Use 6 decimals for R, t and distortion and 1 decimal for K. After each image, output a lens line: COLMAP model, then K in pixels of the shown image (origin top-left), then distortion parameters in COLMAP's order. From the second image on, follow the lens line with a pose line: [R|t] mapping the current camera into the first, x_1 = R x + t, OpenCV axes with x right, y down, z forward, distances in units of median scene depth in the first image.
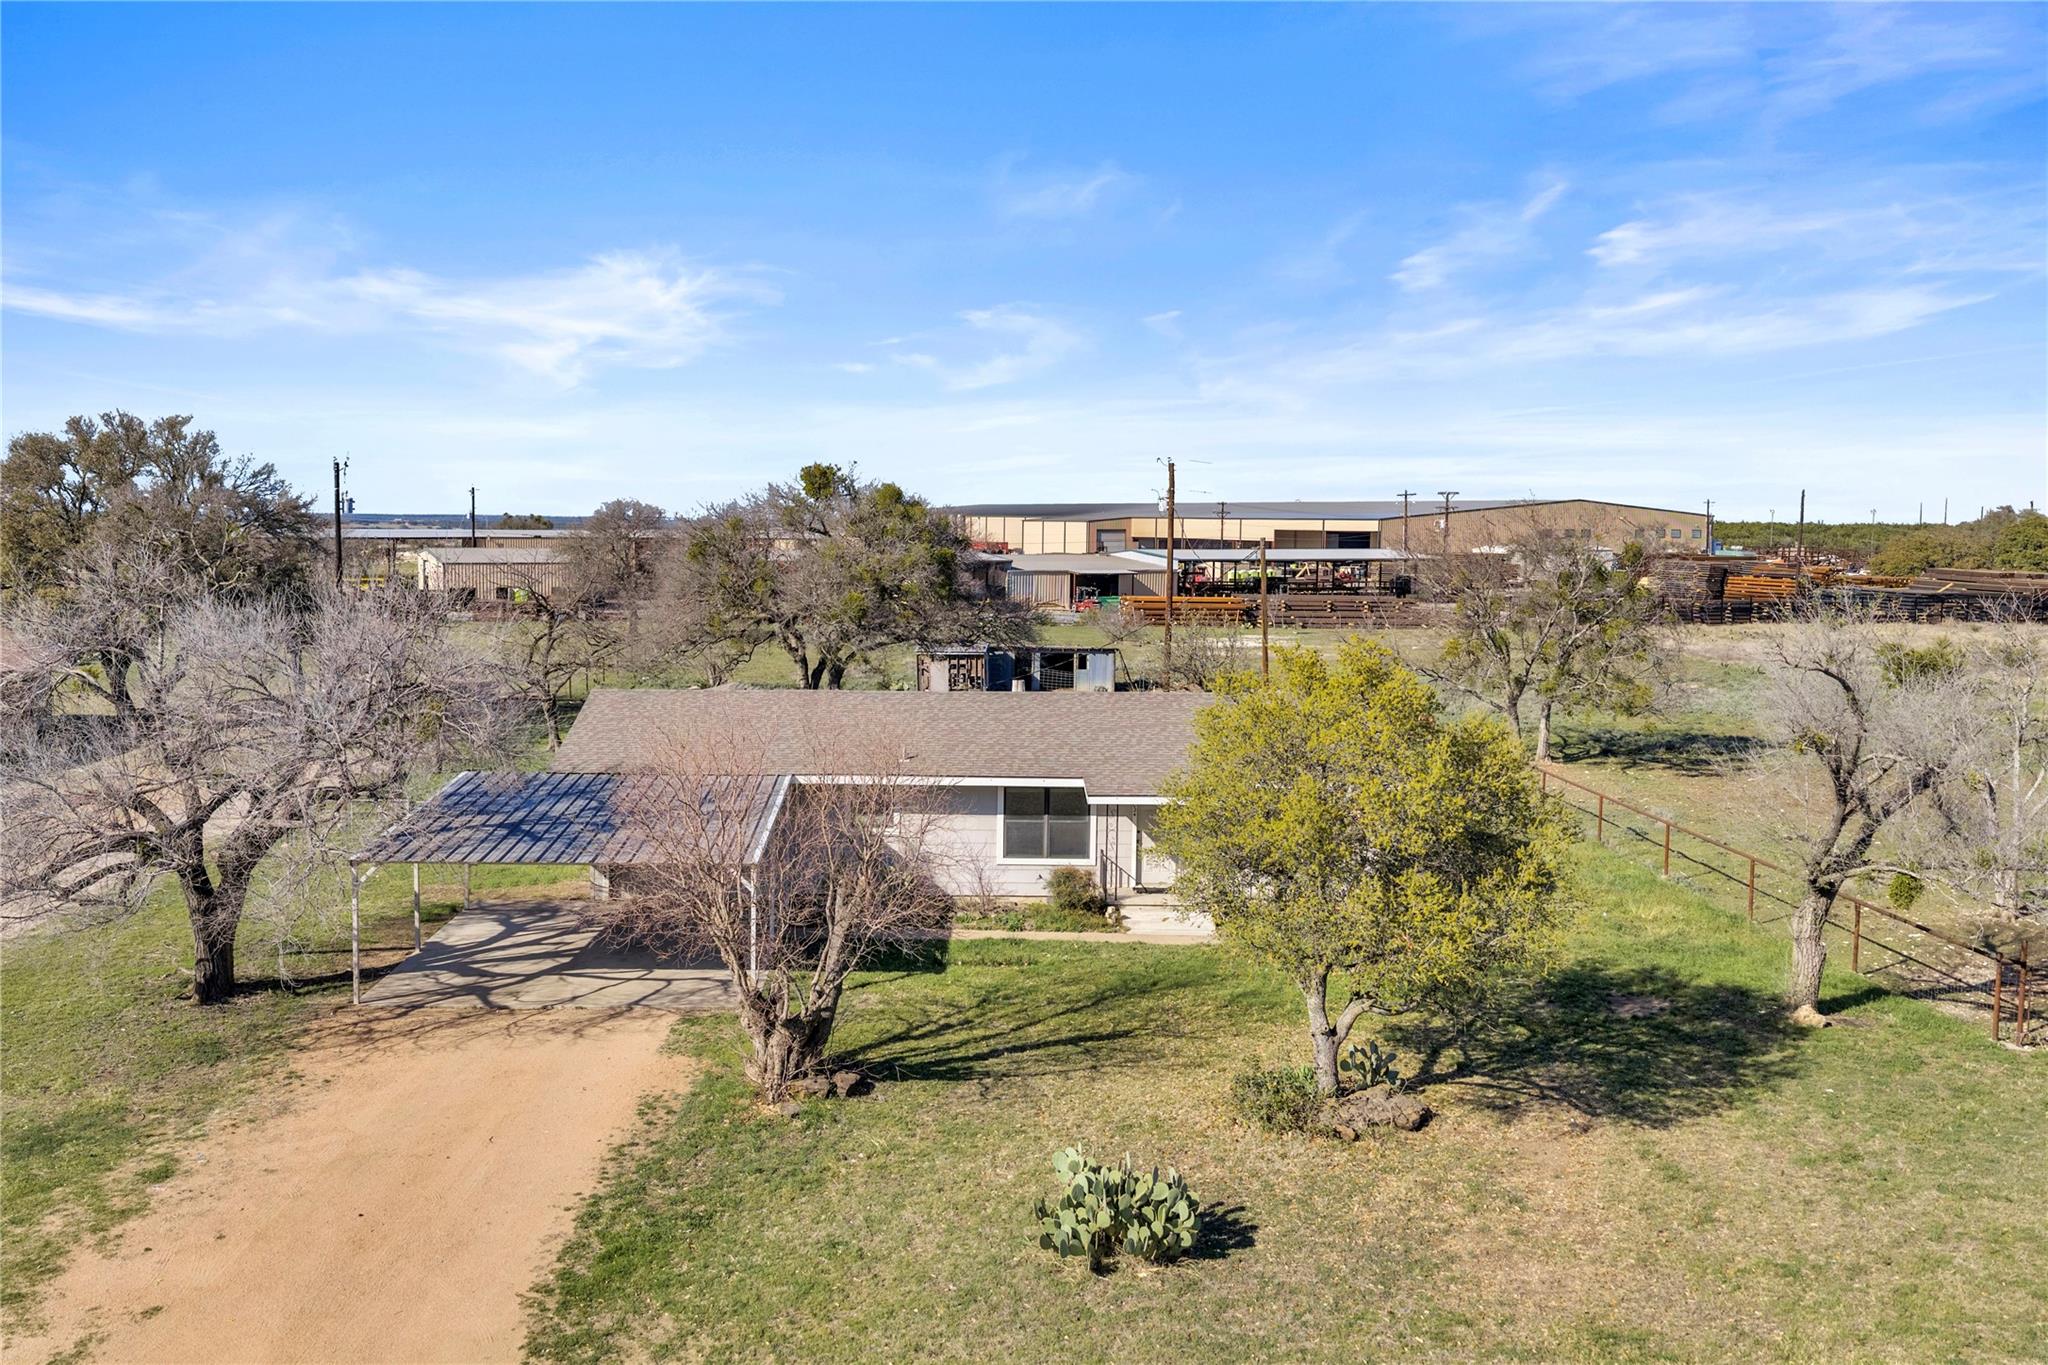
lens RADIAL K [[1728.8, 0, 1002.0], [0, 1728.8, 607.3], [0, 0, 1]] dist [0.003332, 0.002129]
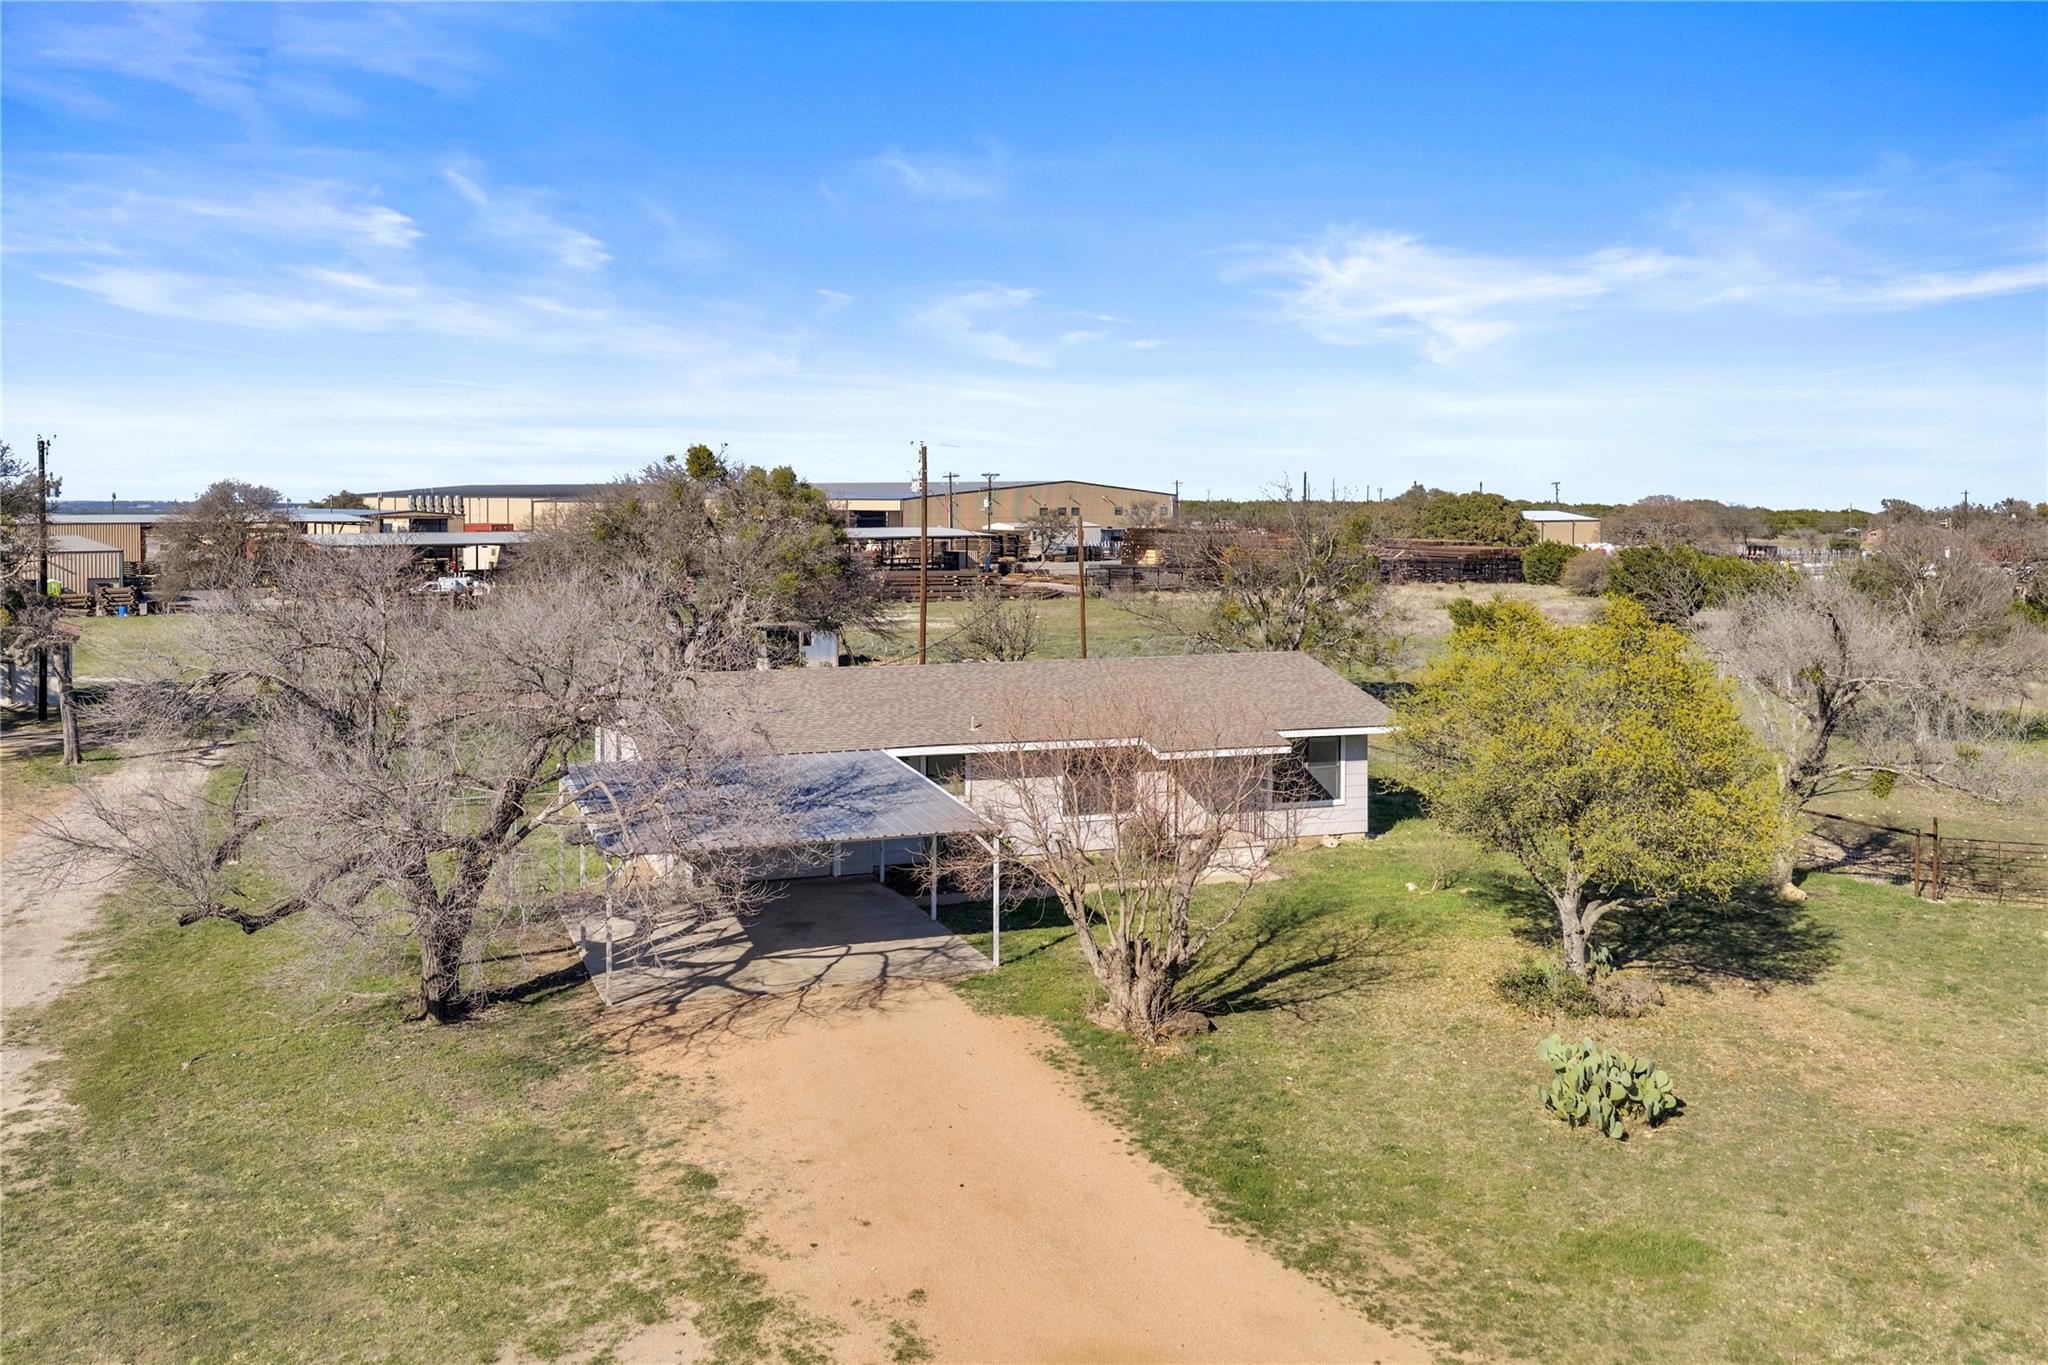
lens RADIAL K [[1679.1, 0, 1024.0], [0, 1679.1, 540.8], [0, 0, 1]] dist [0.006264, 0.000925]
pose [[0.940337, -0.013487, 0.339977, -0.623530], [0.022517, 0.999490, -0.022627, -0.004452], [-0.339498, 0.028932, 0.940162, 0.043860]]
